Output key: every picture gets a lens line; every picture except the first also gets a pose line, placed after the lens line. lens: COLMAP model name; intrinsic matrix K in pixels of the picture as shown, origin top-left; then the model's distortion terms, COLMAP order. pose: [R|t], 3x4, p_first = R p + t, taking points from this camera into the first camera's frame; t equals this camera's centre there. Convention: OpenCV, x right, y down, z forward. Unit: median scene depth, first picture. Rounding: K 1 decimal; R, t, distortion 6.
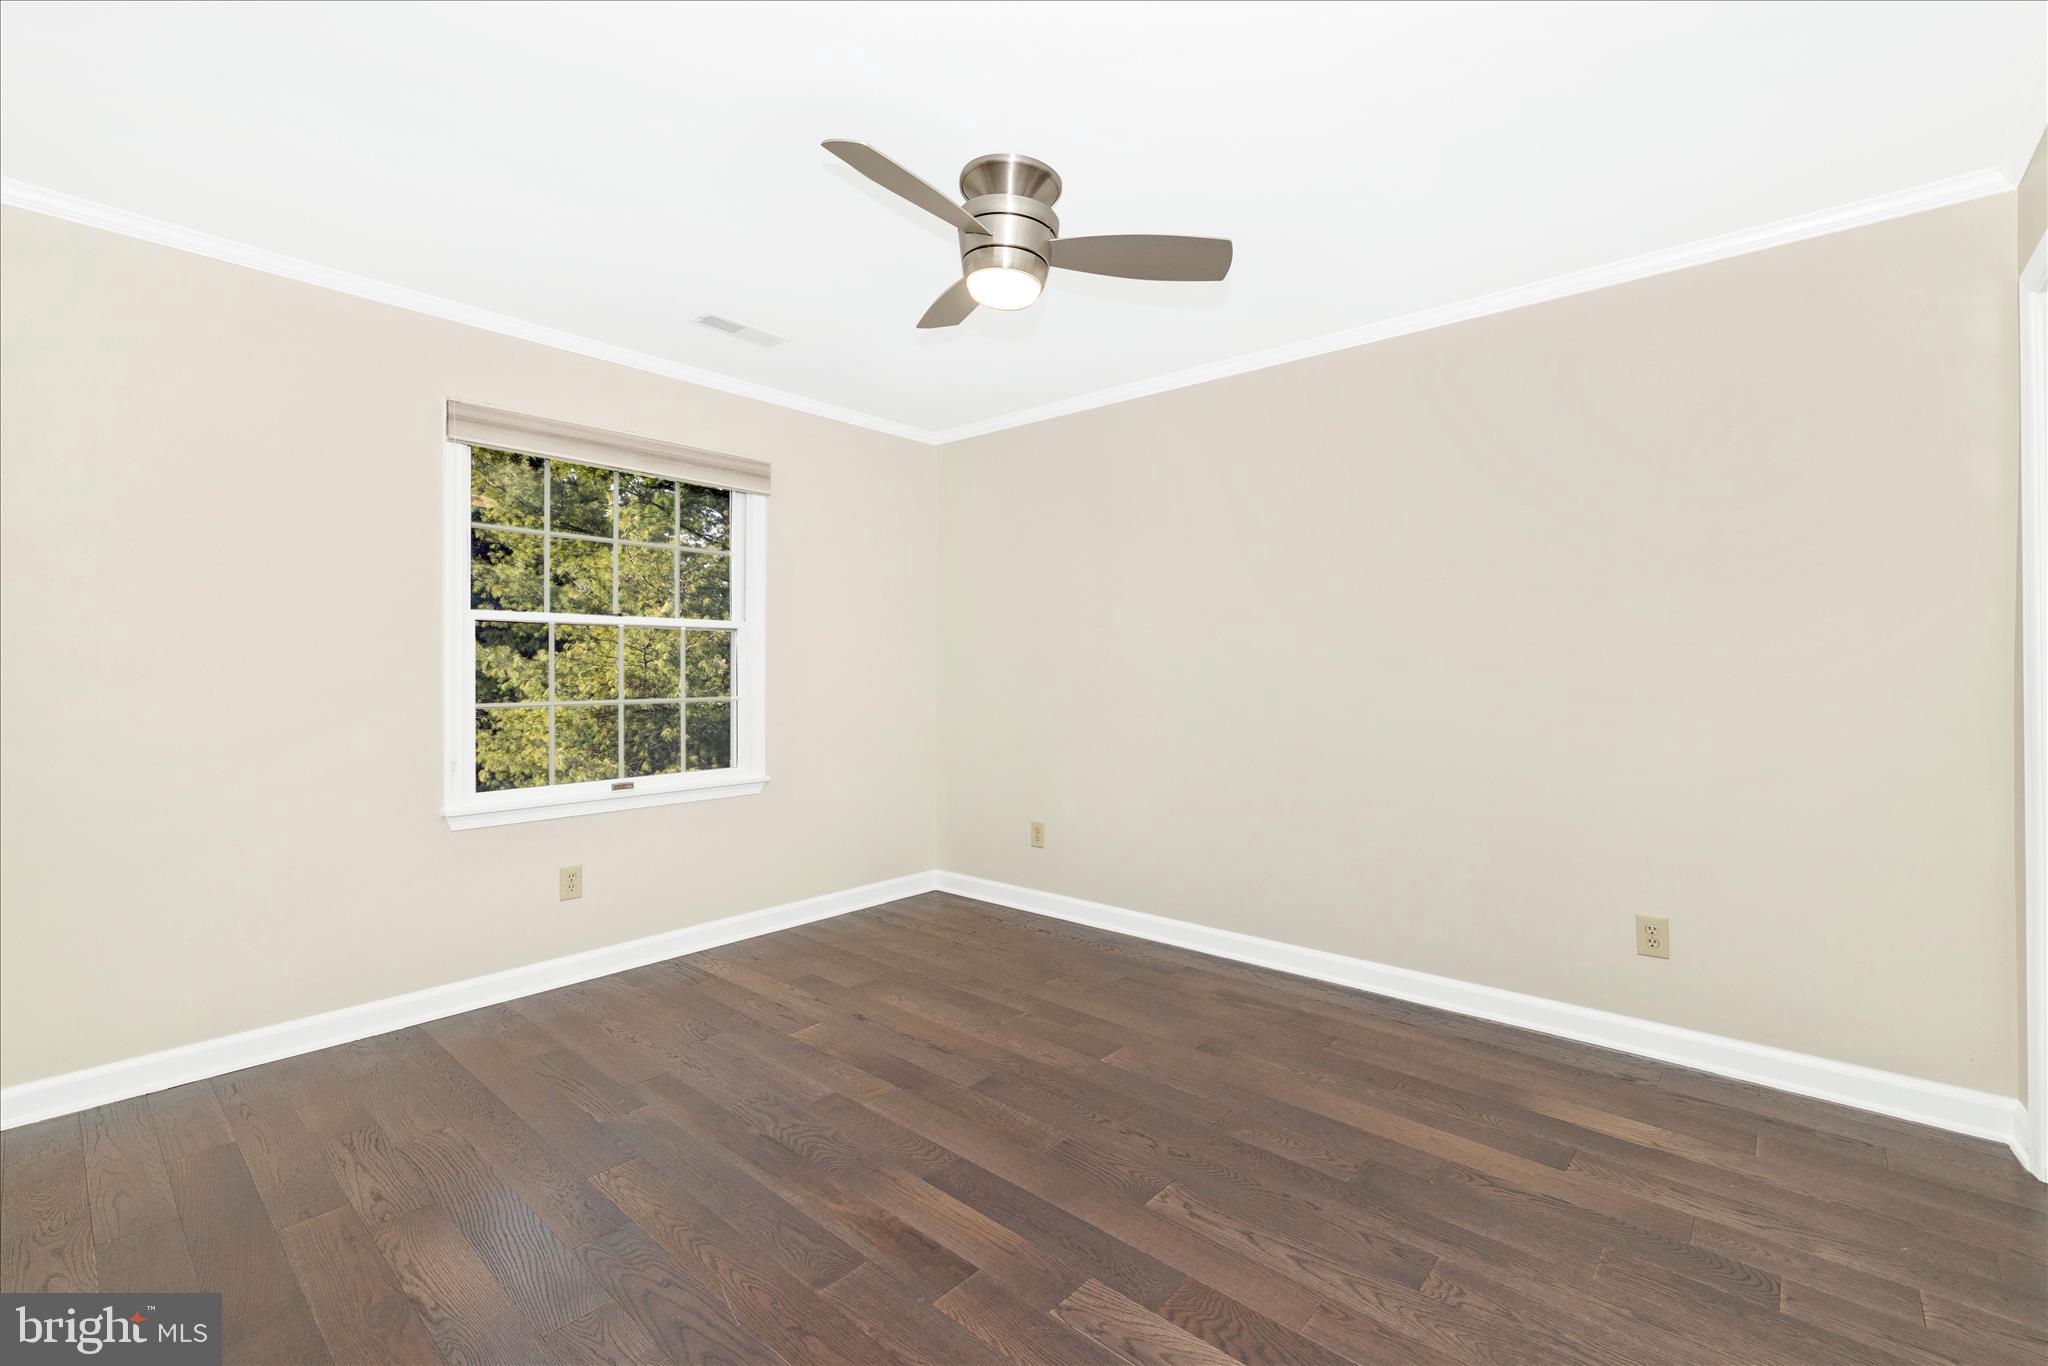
lens RADIAL K [[883.9, 0, 1021.8], [0, 883.9, 679.2], [0, 0, 1]] dist [0.000301, -0.000010]
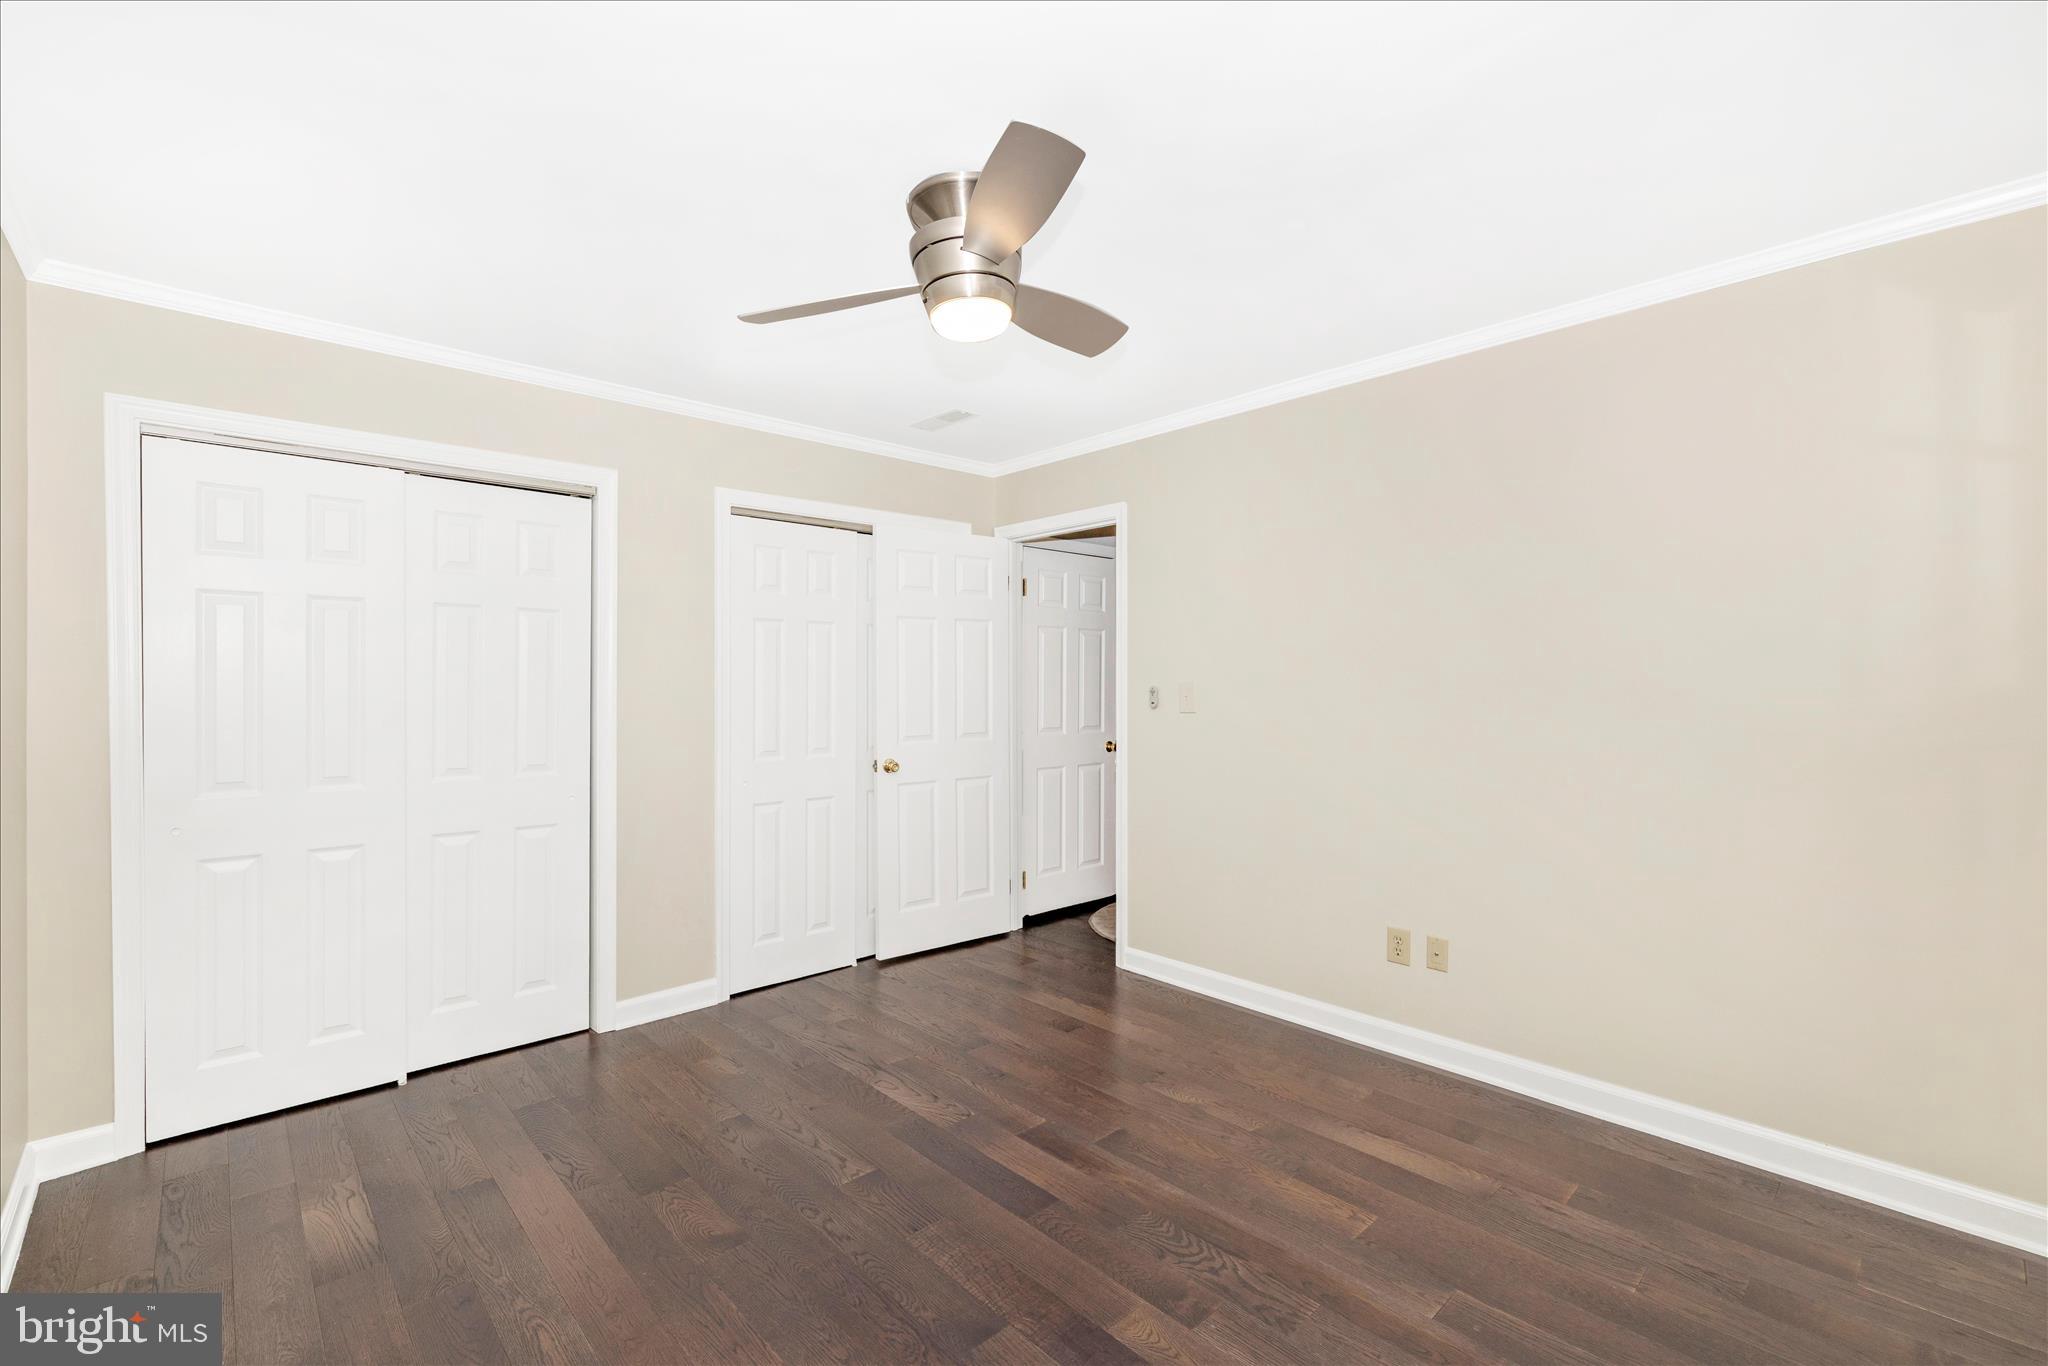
lens RADIAL K [[883.9, 0, 1023.9], [0, 883.9, 682.2], [0, 0, 1]] dist [0.000301, -0.000010]
pose [[-0.995144, 0.000559, 0.098433, -0.163400], [0.001566, 0.999947, 0.010149, -0.077777], [-0.098422, 0.010254, -0.995092, 1.934647]]
